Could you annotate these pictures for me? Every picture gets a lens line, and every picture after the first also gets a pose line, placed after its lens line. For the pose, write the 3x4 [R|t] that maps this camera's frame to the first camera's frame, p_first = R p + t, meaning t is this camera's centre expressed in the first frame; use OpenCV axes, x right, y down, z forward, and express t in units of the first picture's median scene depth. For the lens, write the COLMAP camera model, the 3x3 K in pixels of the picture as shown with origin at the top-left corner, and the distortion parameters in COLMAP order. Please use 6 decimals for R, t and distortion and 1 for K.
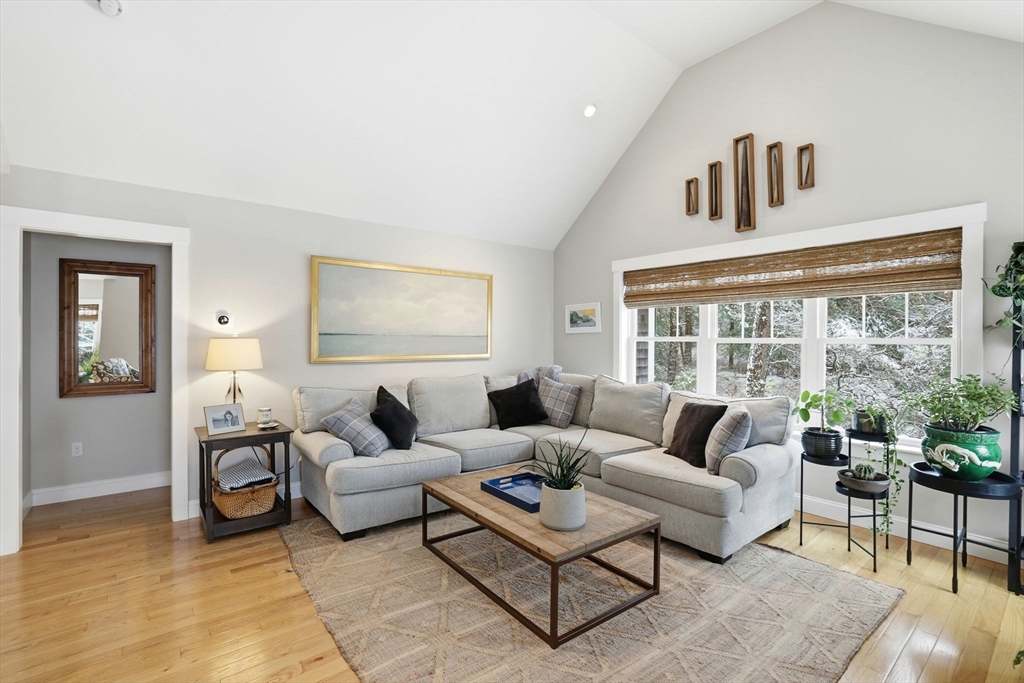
lens RADIAL K [[466.6, 0, 496.2], [0, 466.6, 341.7], [0, 0, 1]] dist [-0.021168, 0.000491]
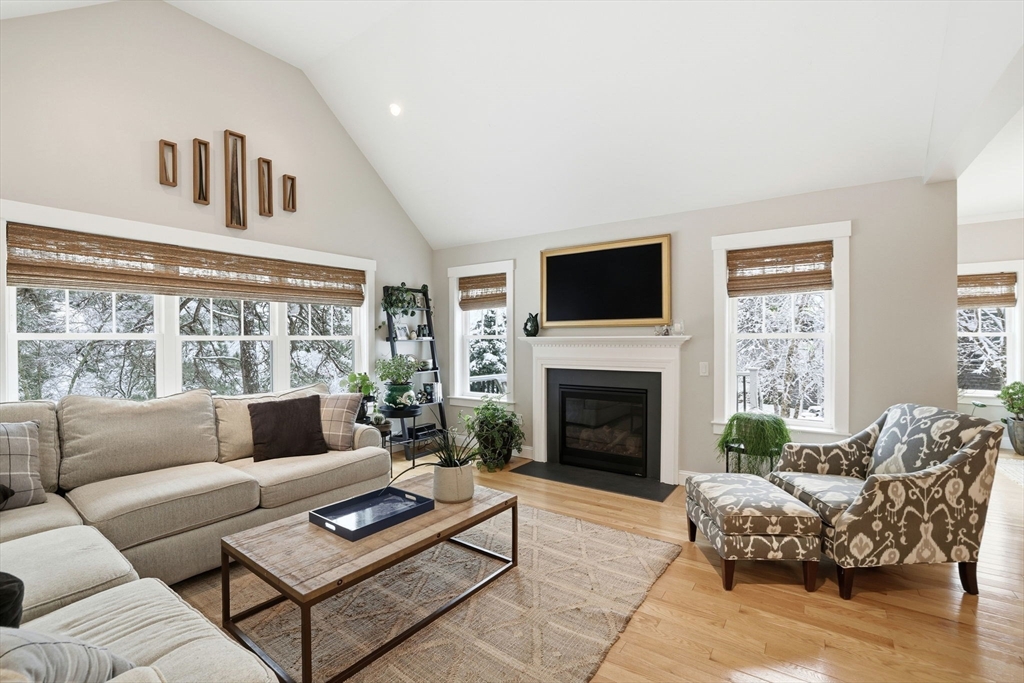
lens RADIAL K [[460.7, 0, 512.0], [0, 460.7, 341.5], [0, 0, 1]] dist [-0.000975, 0.000251]
pose [[-0.299943, -0.011764, 0.953885, -1.169821], [0.007824, 0.999860, 0.014791, -0.009236], [-0.953925, 0.011900, -0.299809, 1.436440]]
